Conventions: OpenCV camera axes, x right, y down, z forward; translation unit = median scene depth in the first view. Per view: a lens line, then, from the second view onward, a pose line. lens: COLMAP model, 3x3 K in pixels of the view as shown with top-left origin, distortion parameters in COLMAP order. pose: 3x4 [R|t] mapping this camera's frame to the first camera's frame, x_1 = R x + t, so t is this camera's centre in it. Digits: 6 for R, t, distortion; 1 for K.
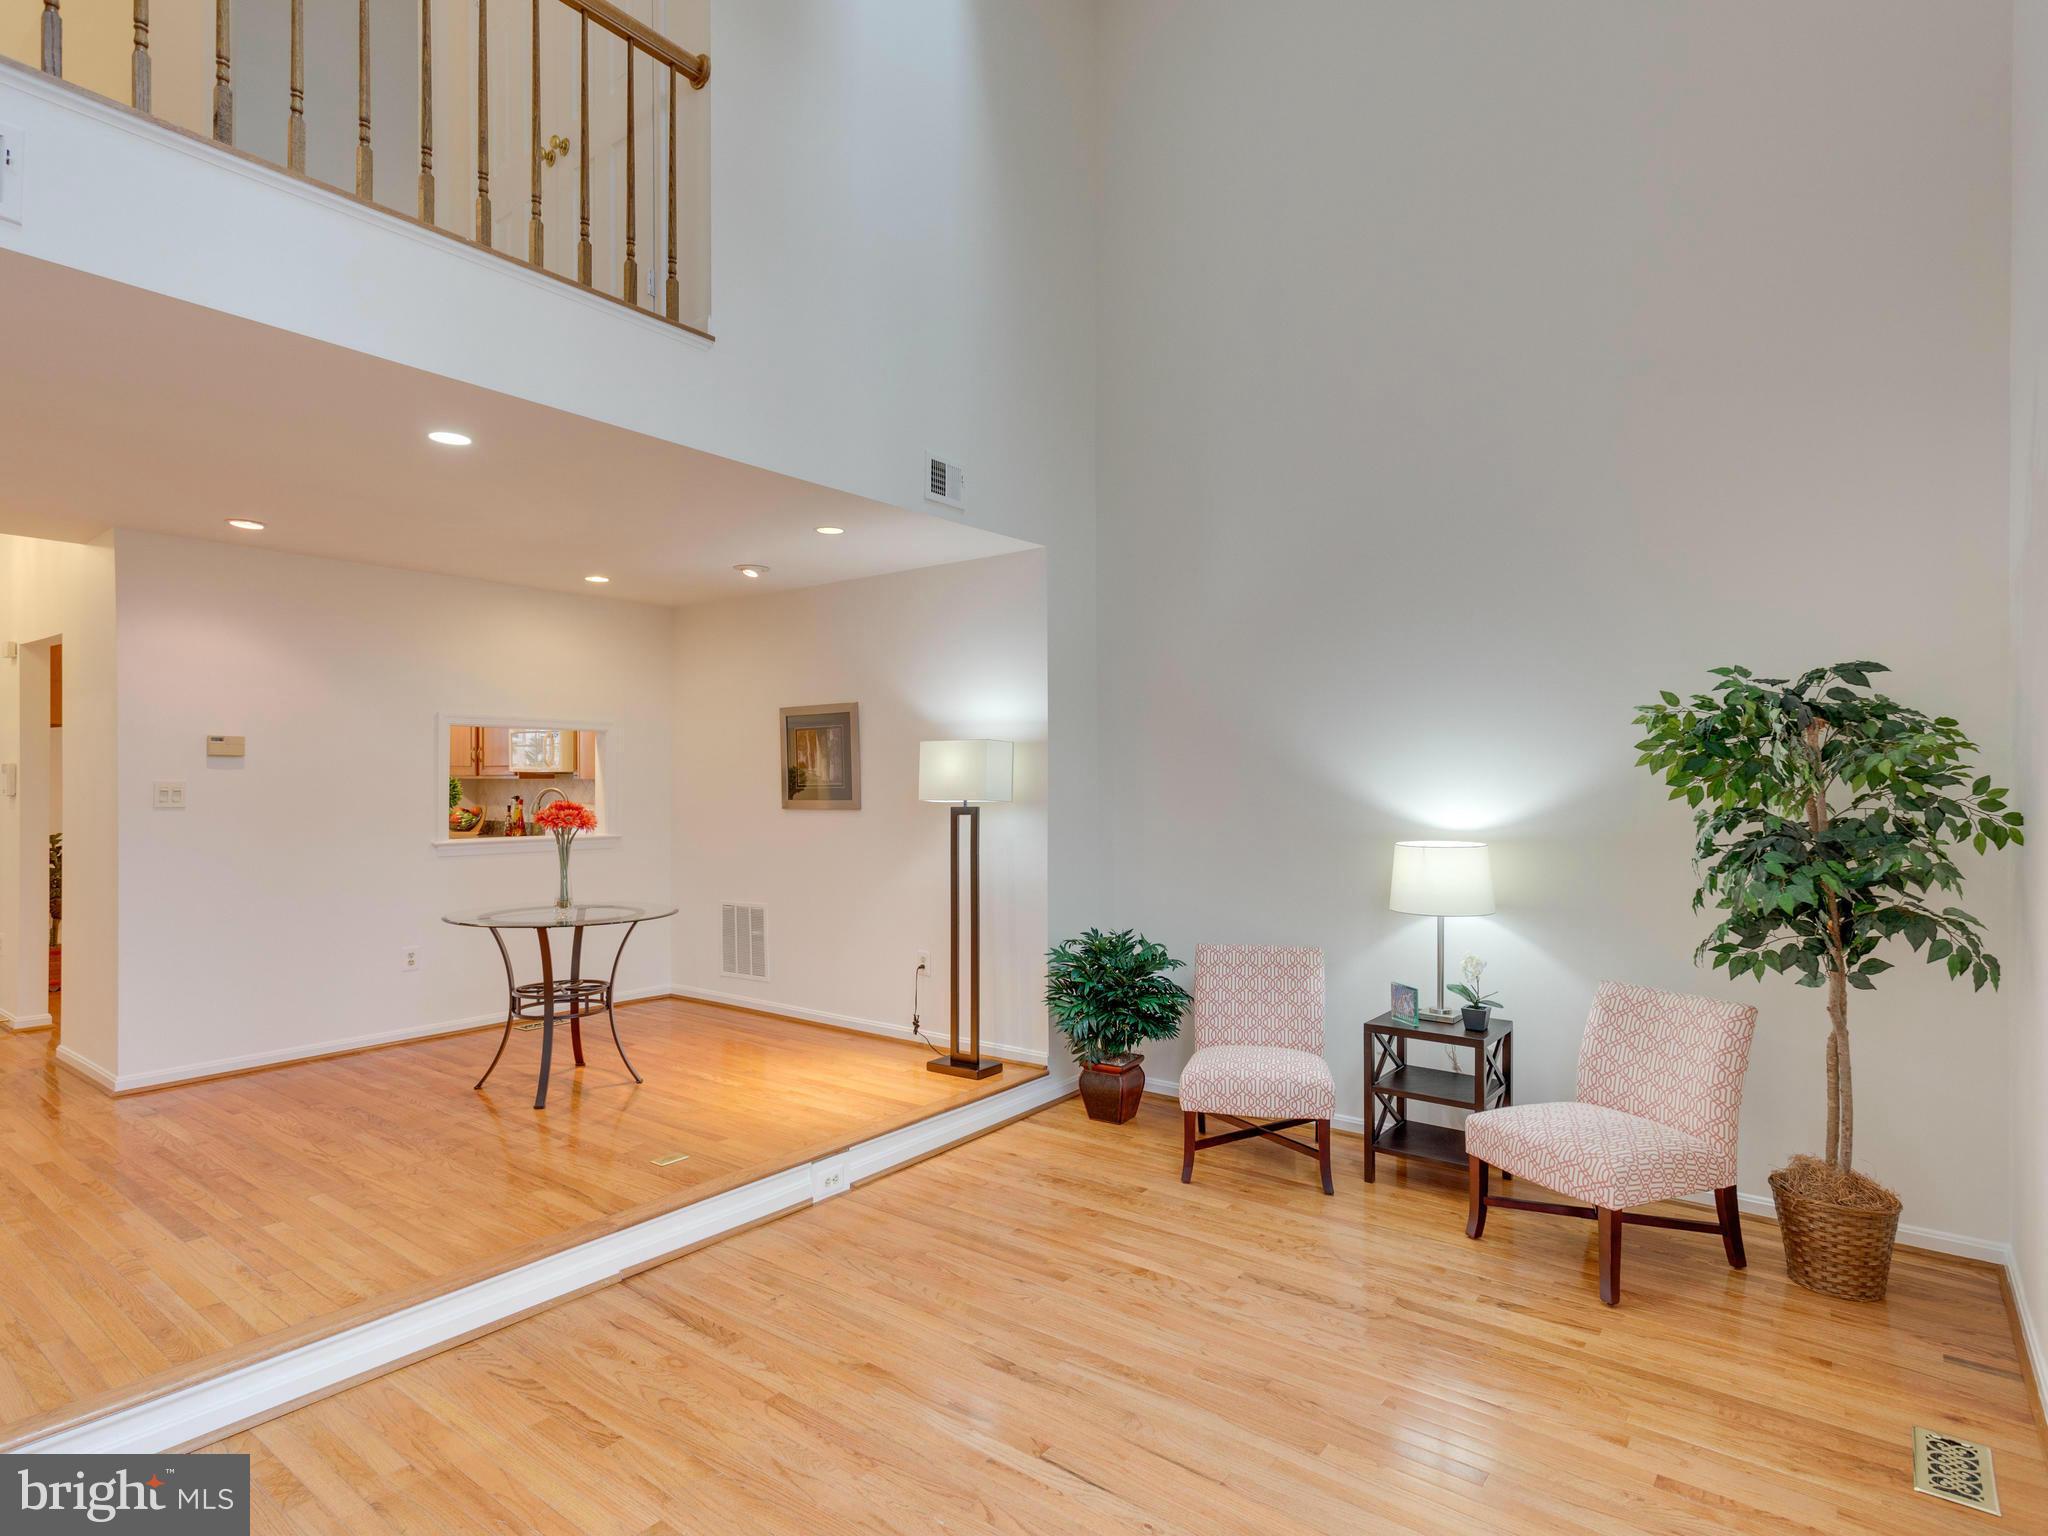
lens RADIAL K [[1087.2, 0, 1036.6], [0, 1087.2, 763.6], [0, 0, 1]] dist [0.000931, 0.001253]
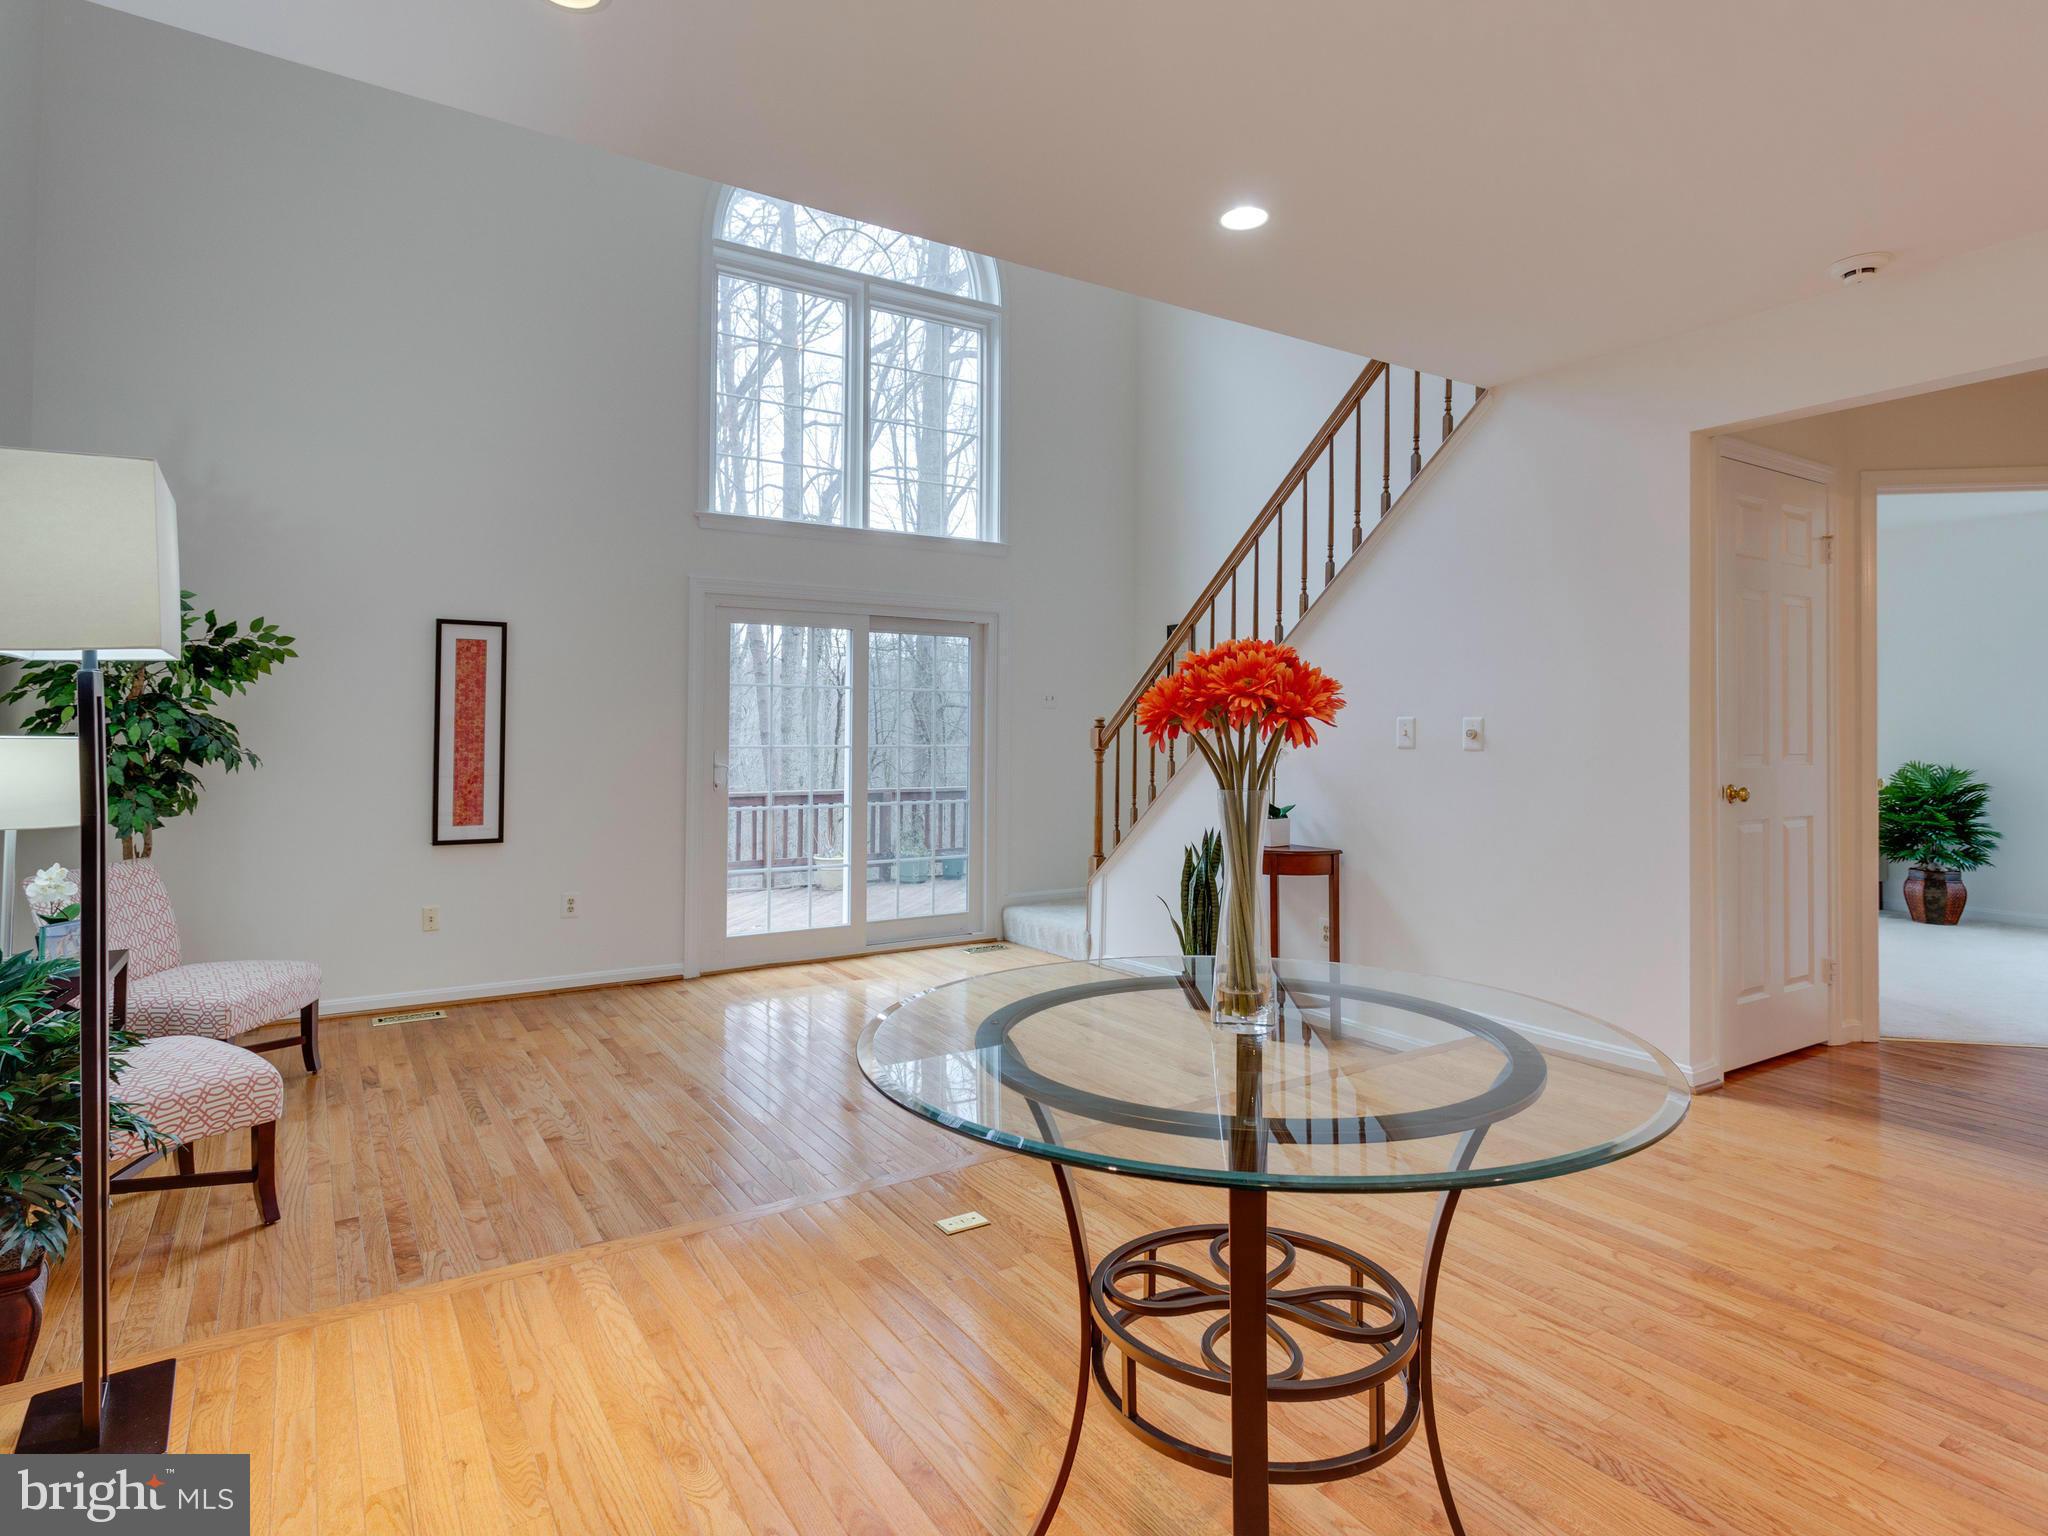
lens RADIAL K [[1118.1, 0, 1018.4], [0, 1118.1, 706.2], [0, 0, 1]] dist [0.001817, 0.001860]
pose [[-0.935721, 0.003487, 0.352723, -0.594937], [-0.009780, 0.999310, -0.035824, 0.079213], [-0.352604, -0.036971, -0.935042, 1.596023]]
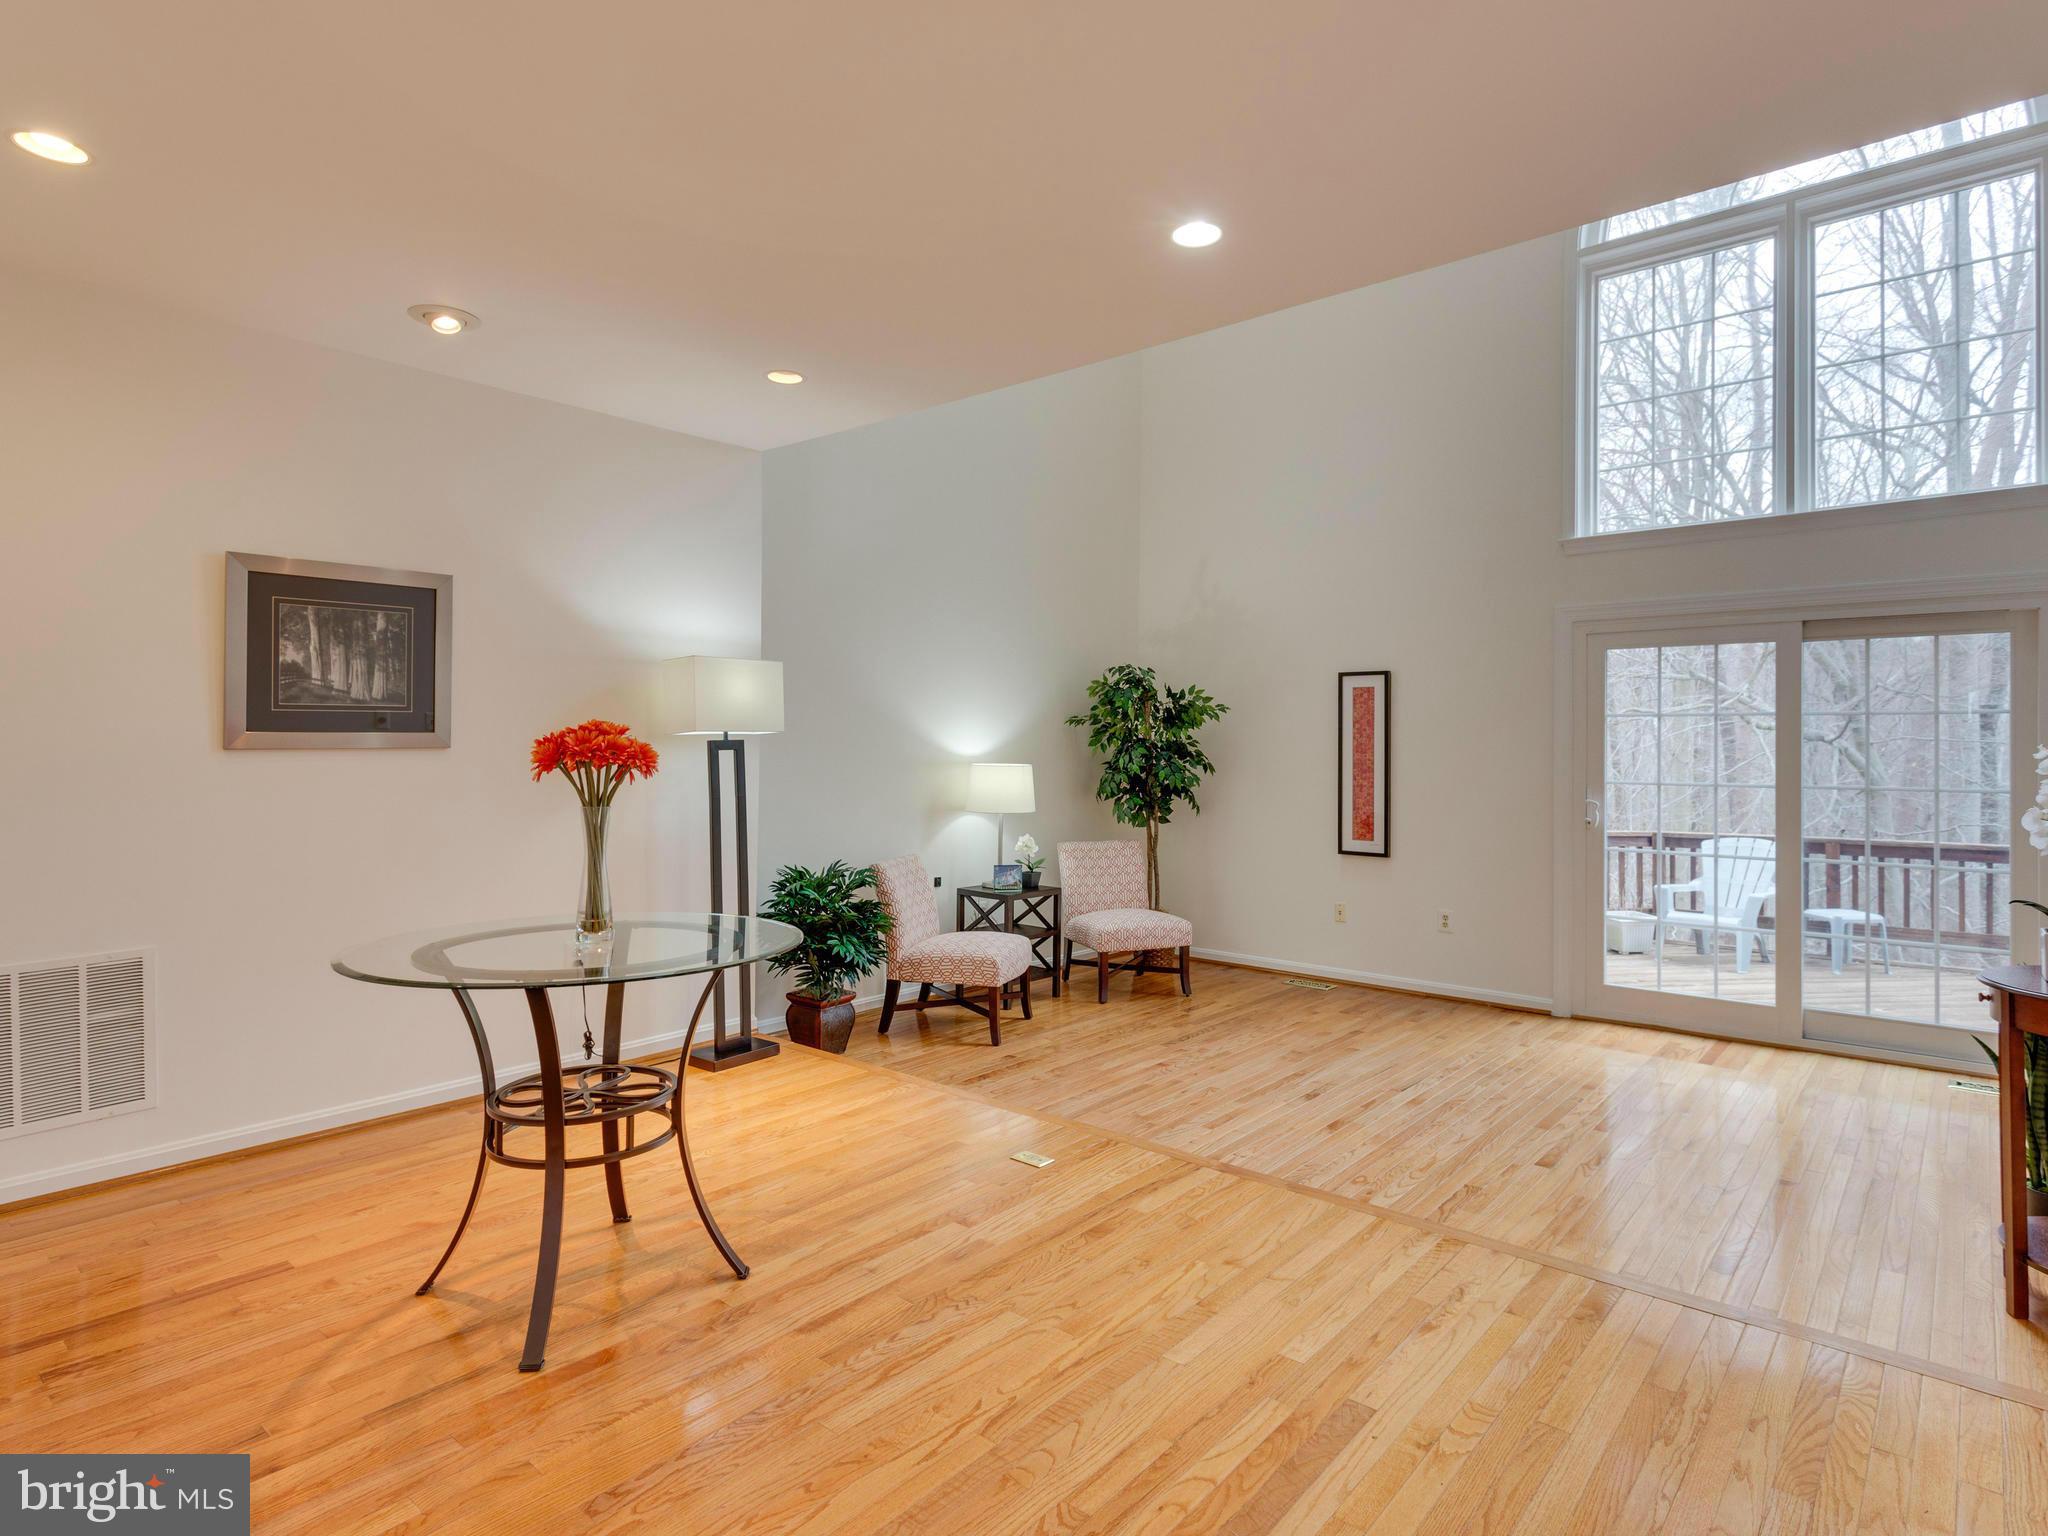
lens RADIAL K [[1098.8, 0, 1030.2], [0, 1098.8, 739.9], [0, 0, 1]] dist [0.000035, 0.002392]
pose [[0.062614, 0.005785, 0.998021, -1.148728], [-0.020404, 0.999782, -0.004515, 0.050492], [-0.997829, -0.020081, 0.062718, 0.940663]]
